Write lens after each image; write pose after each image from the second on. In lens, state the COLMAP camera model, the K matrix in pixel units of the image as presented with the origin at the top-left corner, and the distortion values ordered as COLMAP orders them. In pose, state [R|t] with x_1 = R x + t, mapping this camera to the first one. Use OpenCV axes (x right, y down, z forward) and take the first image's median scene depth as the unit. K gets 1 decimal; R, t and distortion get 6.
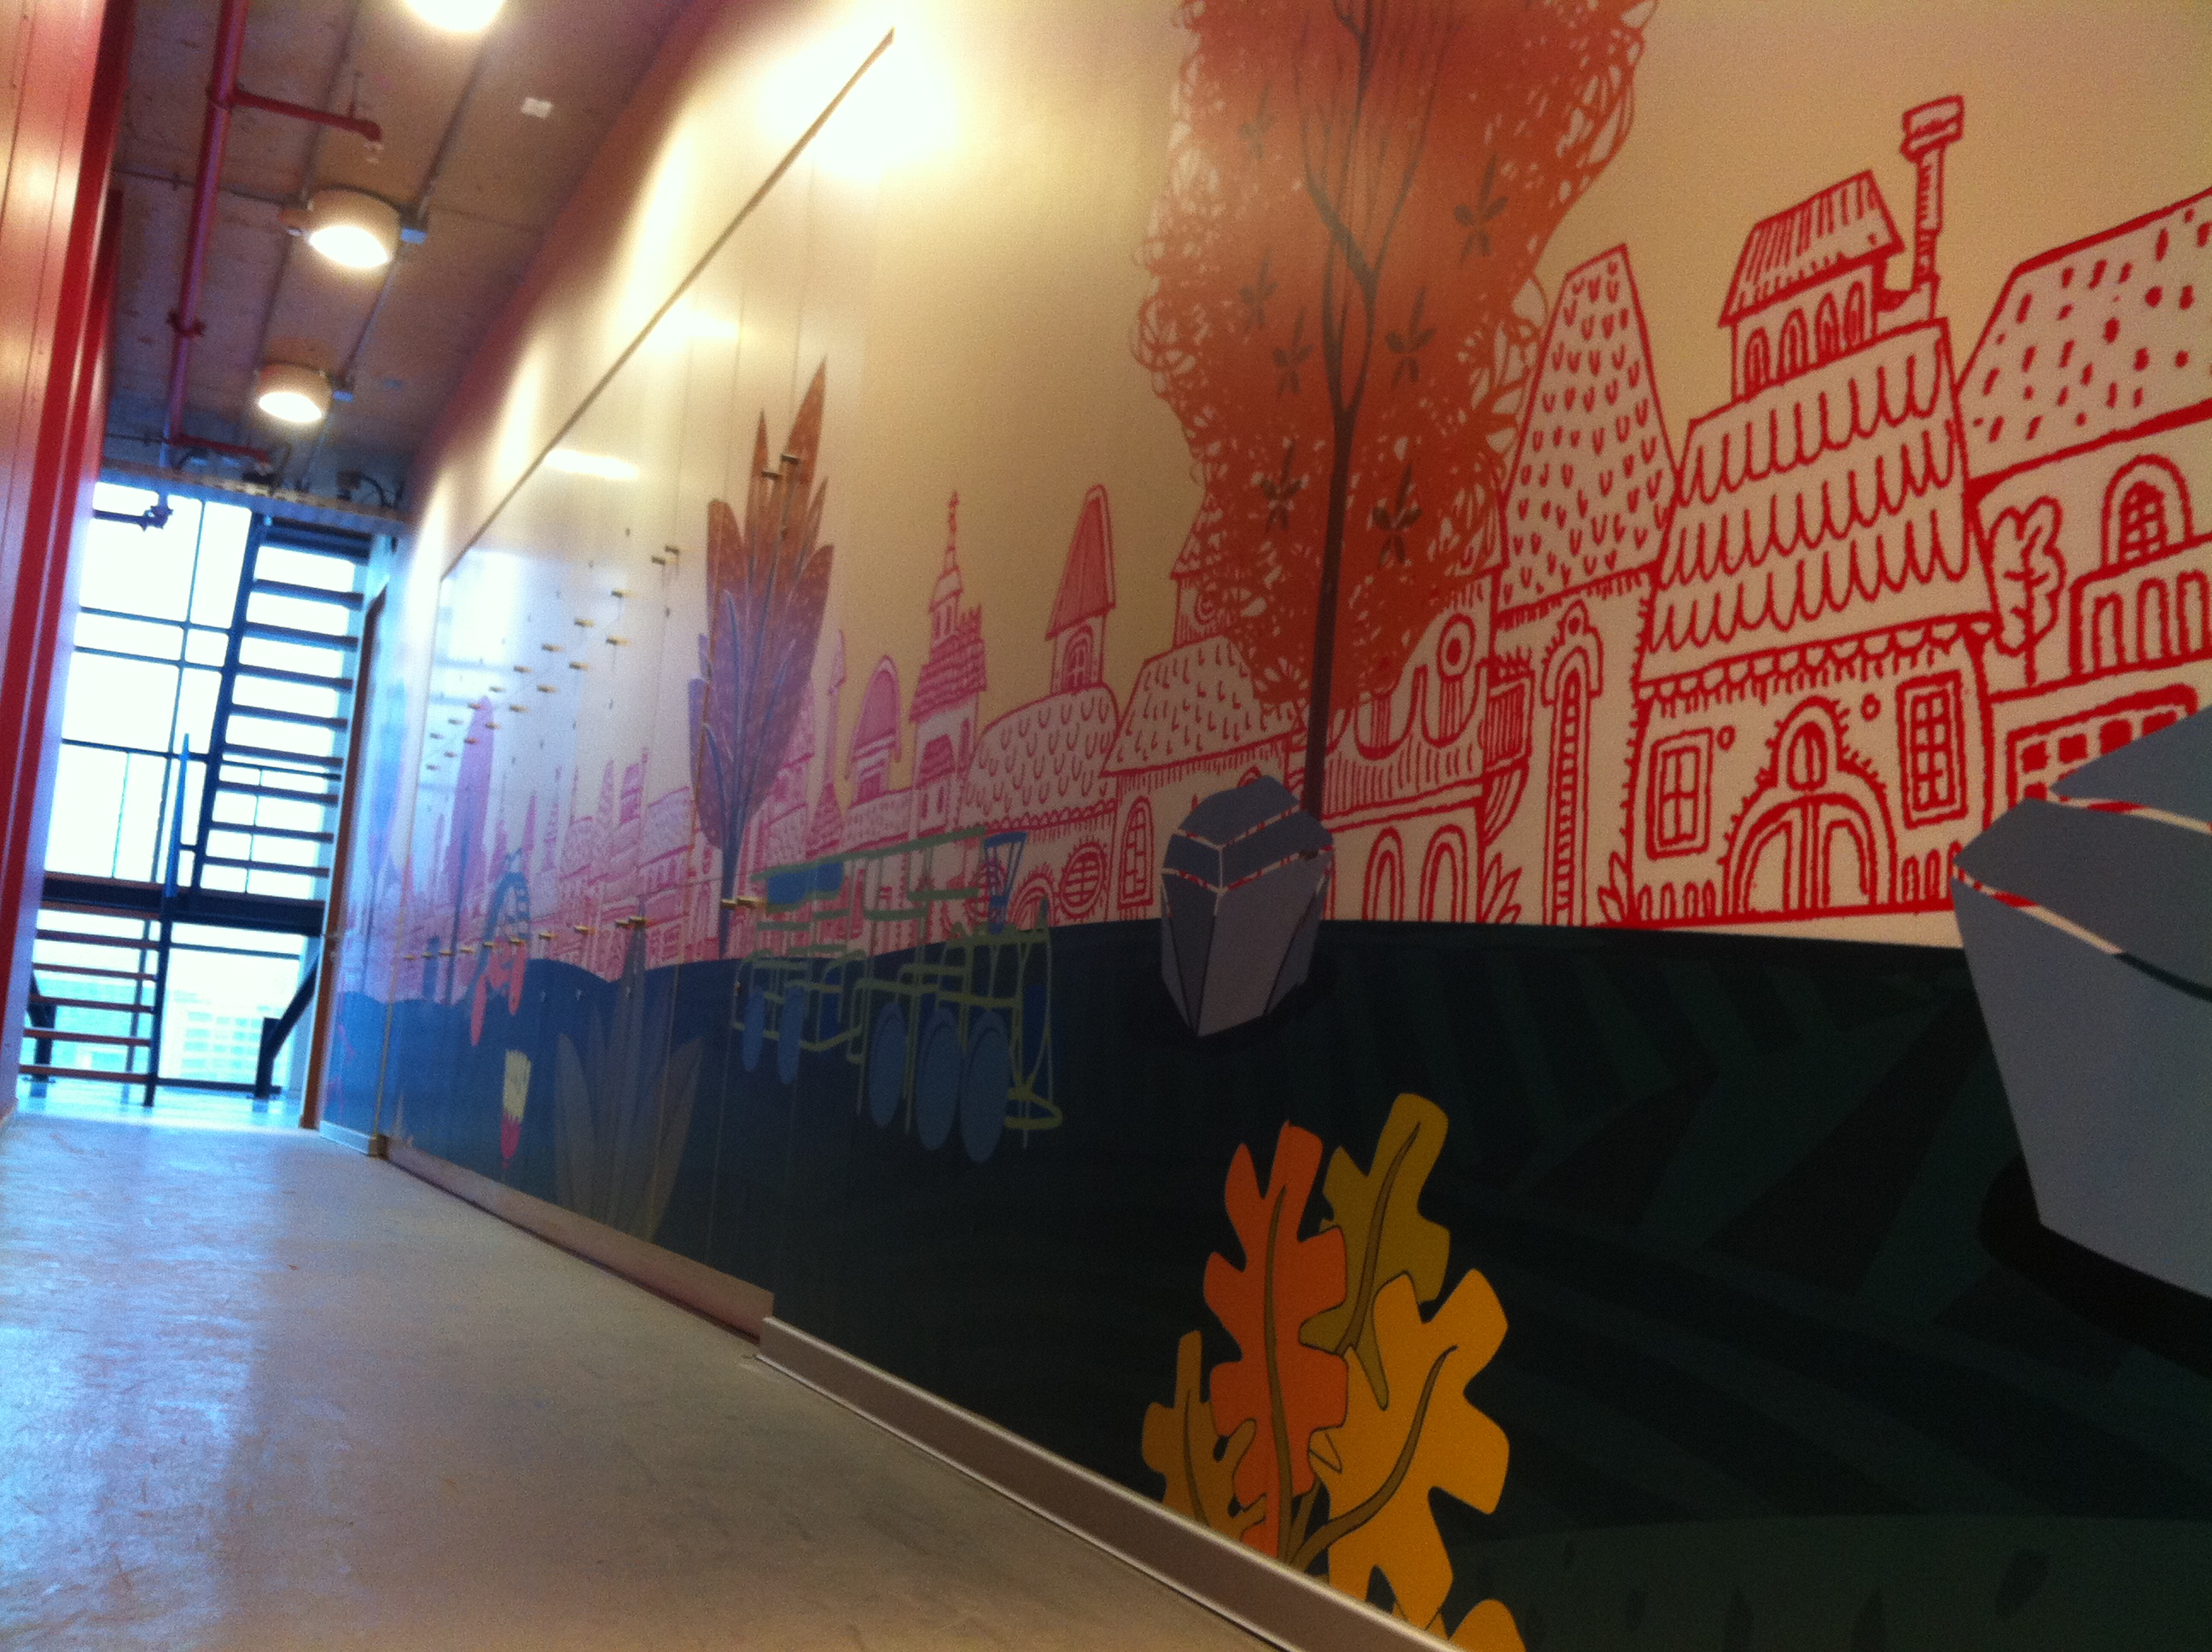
lens RADIAL K [[2156.6, 0, 1106.0], [0, 2156.6, 826.0], [0, 0, 1]] dist [0.090887, -0.332442]
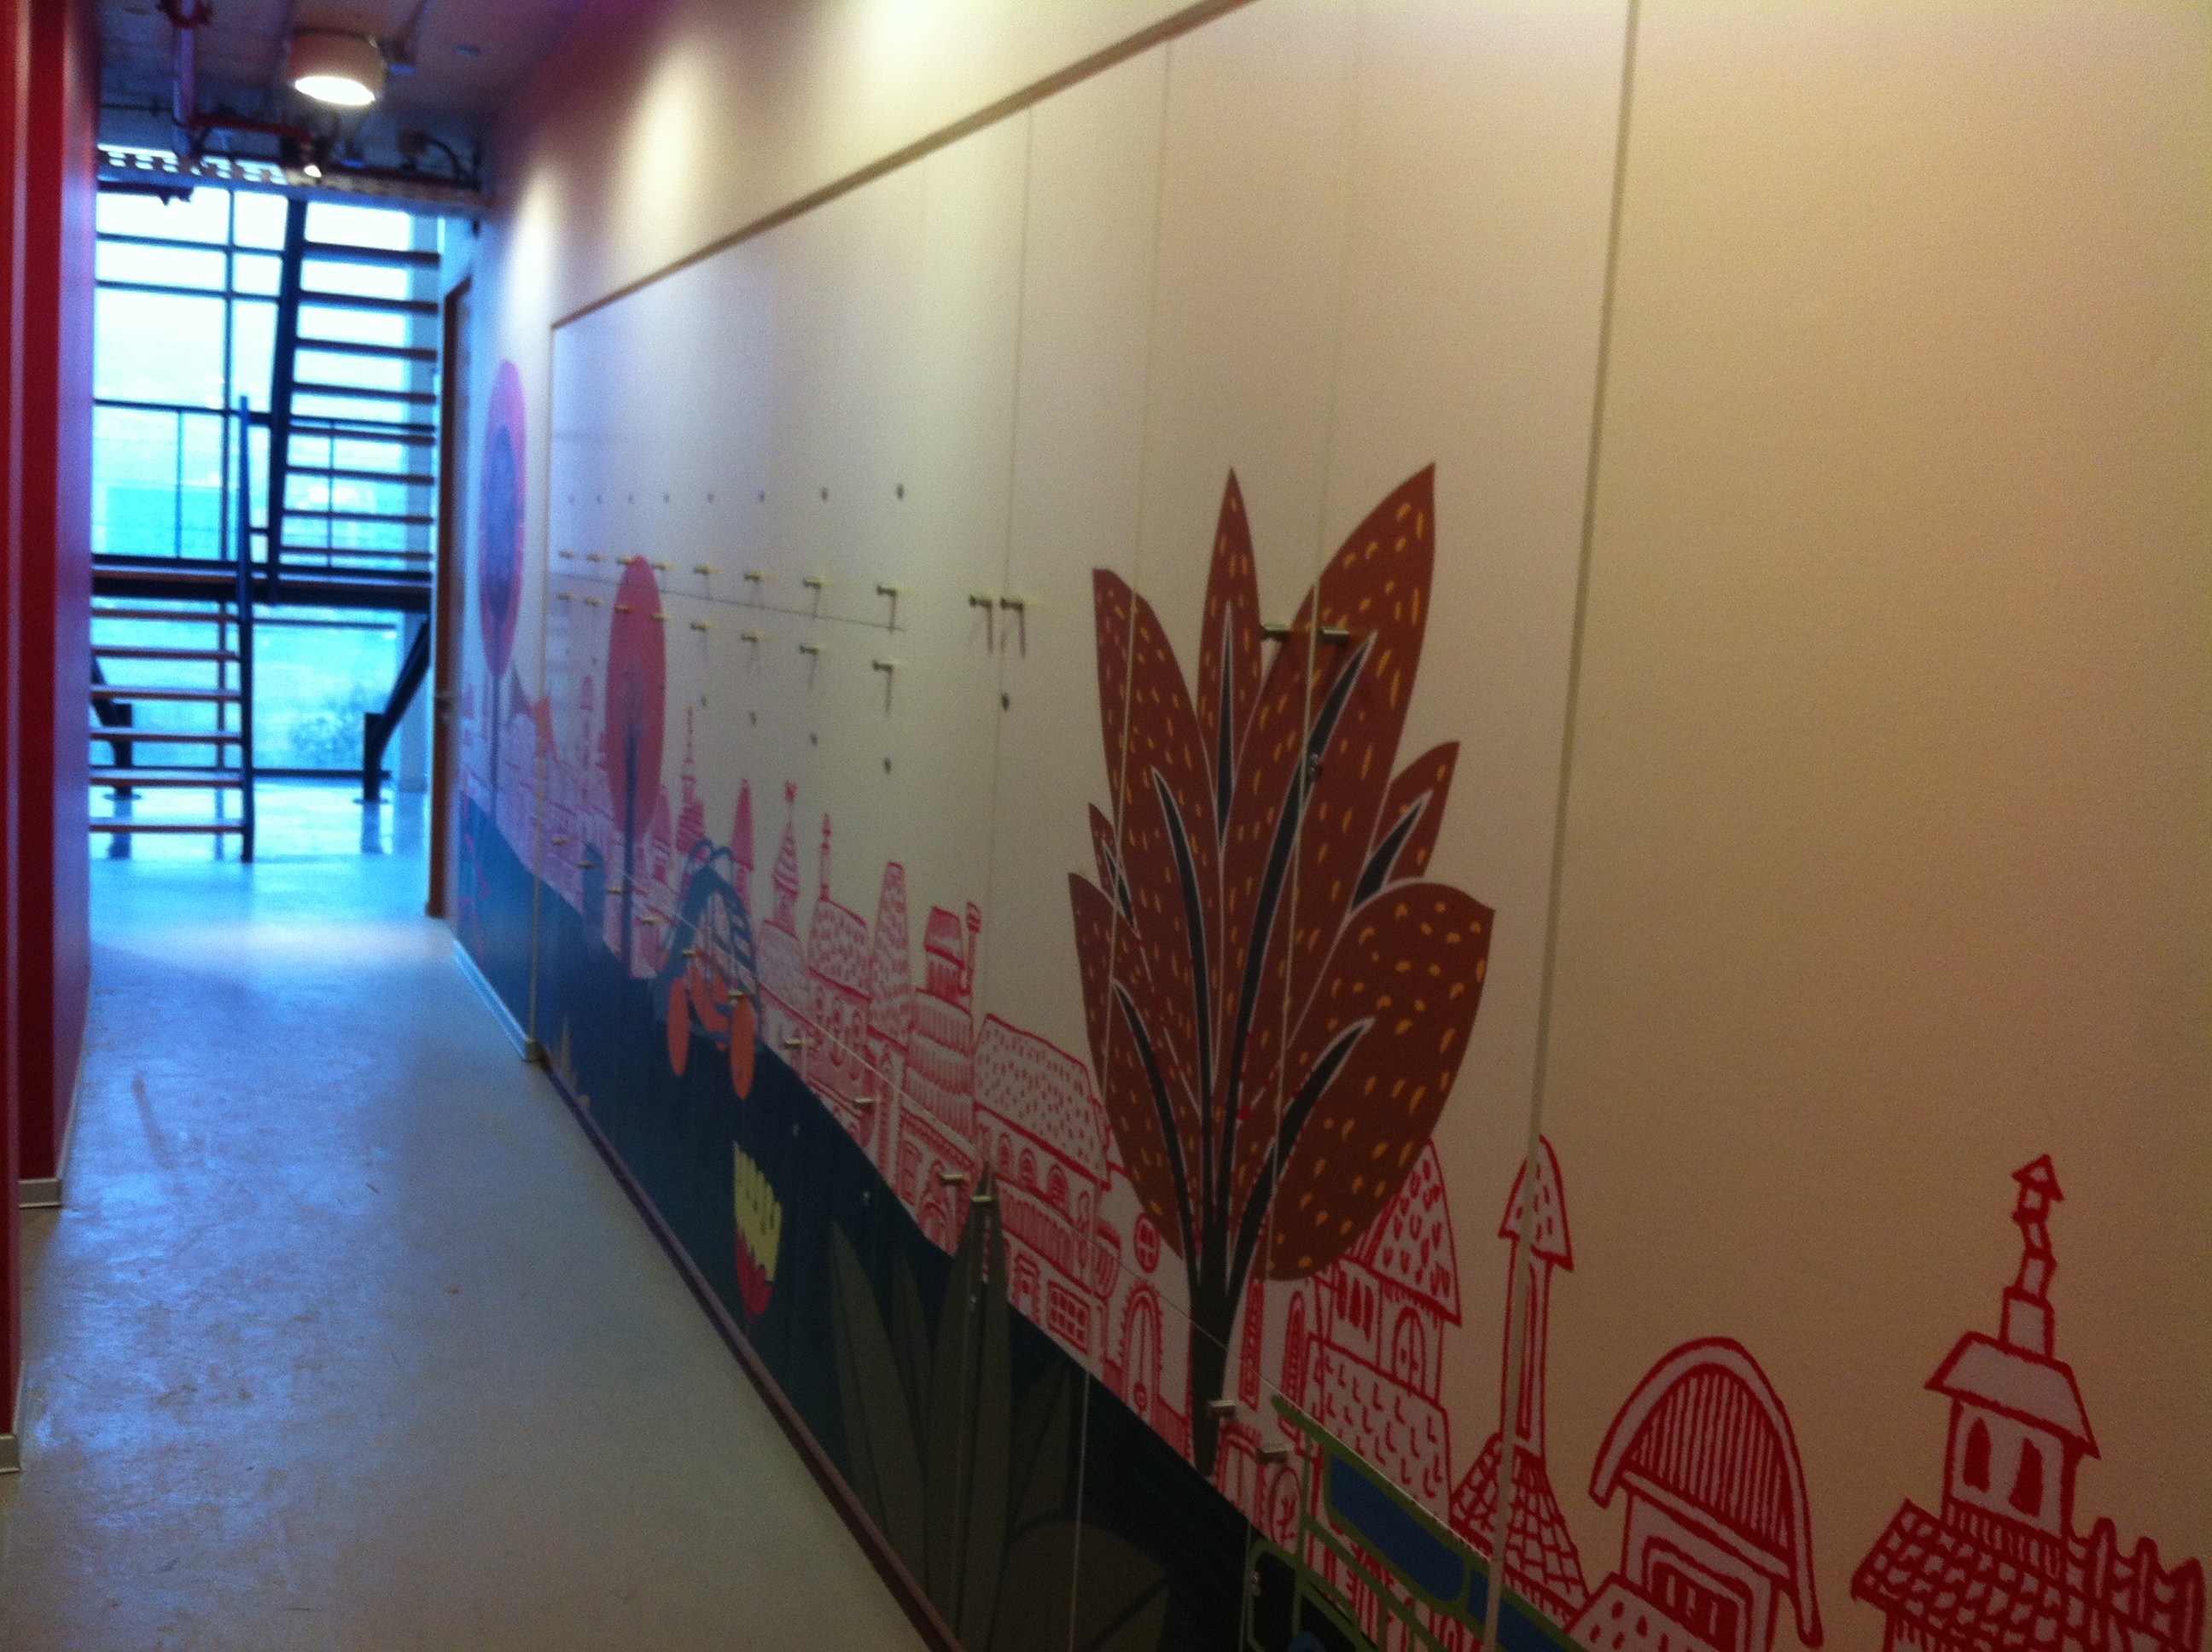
lens RADIAL K [[2235.3, 0, 1106.0], [0, 2235.3, 826.0], [0, 0, 1]] dist [0.152296, -0.495550]
pose [[0.998448, -0.019172, -0.052284, -0.042525], [0.030033, 0.976010, 0.215645, -0.059790], [0.046896, -0.216881, 0.975071, 0.113859]]
